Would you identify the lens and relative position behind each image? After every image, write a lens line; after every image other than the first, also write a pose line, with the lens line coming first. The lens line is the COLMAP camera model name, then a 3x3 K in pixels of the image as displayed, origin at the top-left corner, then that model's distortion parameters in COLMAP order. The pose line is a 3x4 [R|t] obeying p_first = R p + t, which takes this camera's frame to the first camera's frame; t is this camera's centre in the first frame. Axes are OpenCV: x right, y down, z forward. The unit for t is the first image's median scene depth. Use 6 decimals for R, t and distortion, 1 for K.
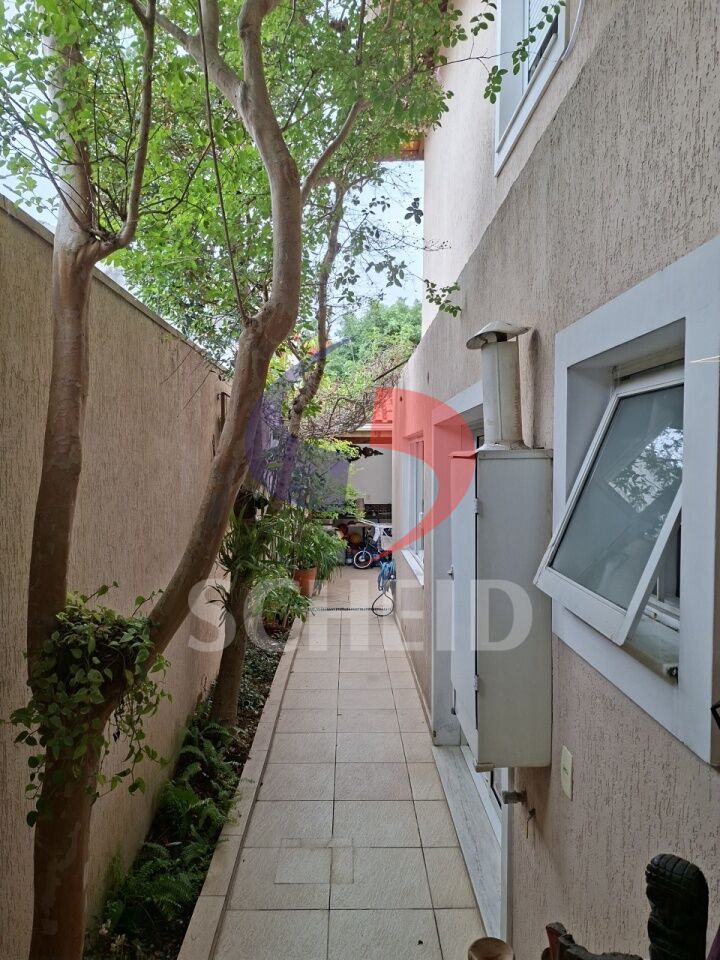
lens RADIAL K [[672.0, 0, 364.1], [0, 672.0, 494.5], [0, 0, 1]] dist [0.096331, -0.101802]
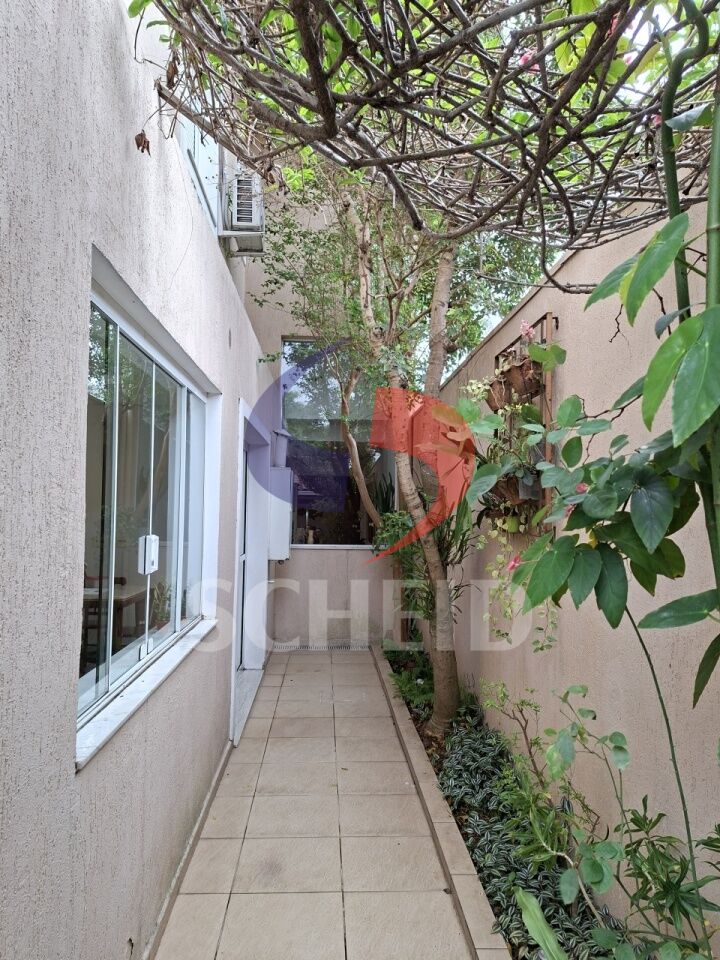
lens RADIAL K [[672.0, 0, 364.1], [0, 672.0, 494.5], [0, 0, 1]] dist [0.096331, -0.101802]
pose [[-0.999066, -0.021843, -0.037277, -0.078541], [-0.022872, 0.999363, 0.027403, -0.035597], [0.036654, 0.028230, -0.998929, 4.028392]]
